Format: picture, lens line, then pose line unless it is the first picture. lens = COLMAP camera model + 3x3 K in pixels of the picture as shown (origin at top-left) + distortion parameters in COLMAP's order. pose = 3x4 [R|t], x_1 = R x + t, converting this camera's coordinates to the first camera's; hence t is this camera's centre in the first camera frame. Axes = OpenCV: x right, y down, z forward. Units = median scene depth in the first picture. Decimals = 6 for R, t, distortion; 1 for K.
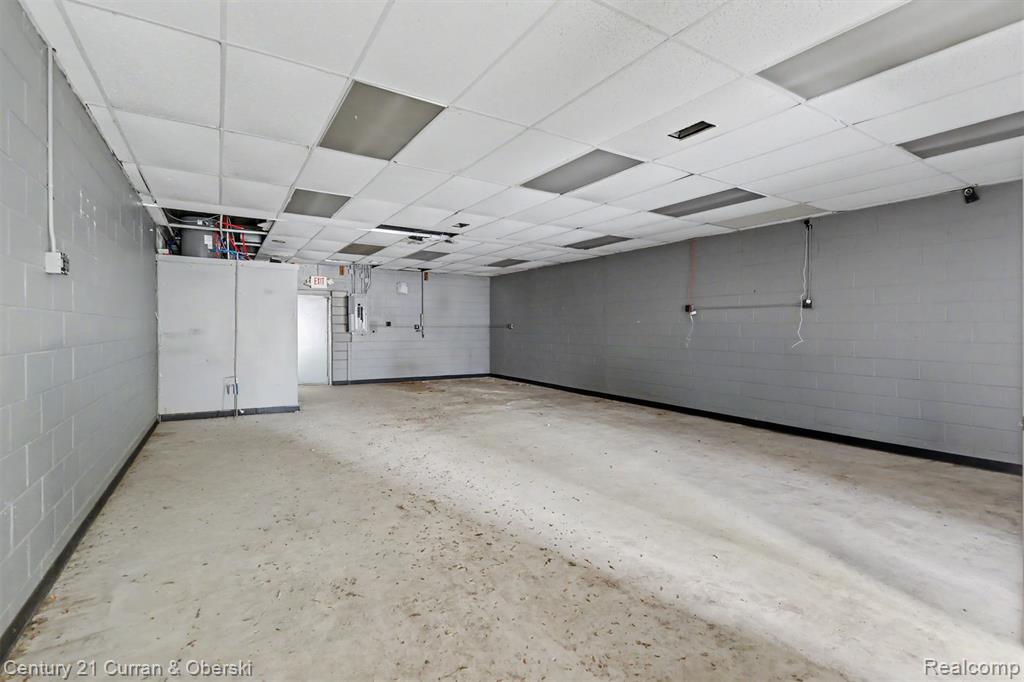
lens RADIAL K [[482.9, 0, 512.0], [0, 482.9, 341.0], [0, 0, 1]] dist [0.001538, -0.000130]
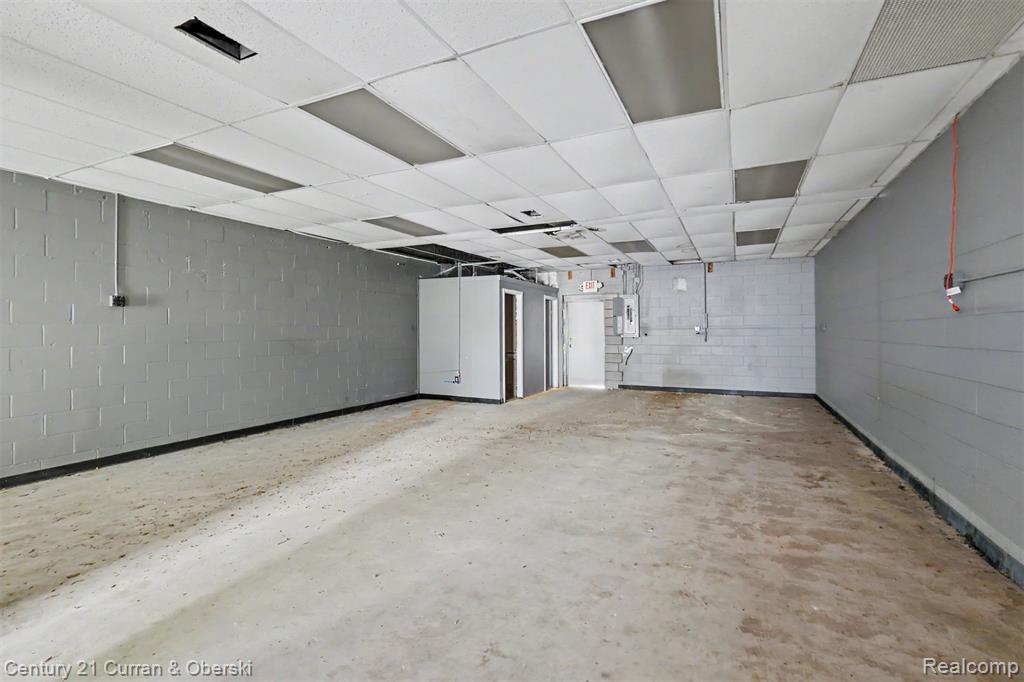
lens RADIAL K [[467.1, 0, 512.0], [0, 467.1, 341.0], [0, 0, 1]] dist [0.000351, 0.000572]
pose [[0.531606, 0.015670, -0.846847, 0.822155], [-0.016187, 0.999834, 0.008340, -0.023382], [0.846837, 0.009275, 0.531771, 0.731664]]
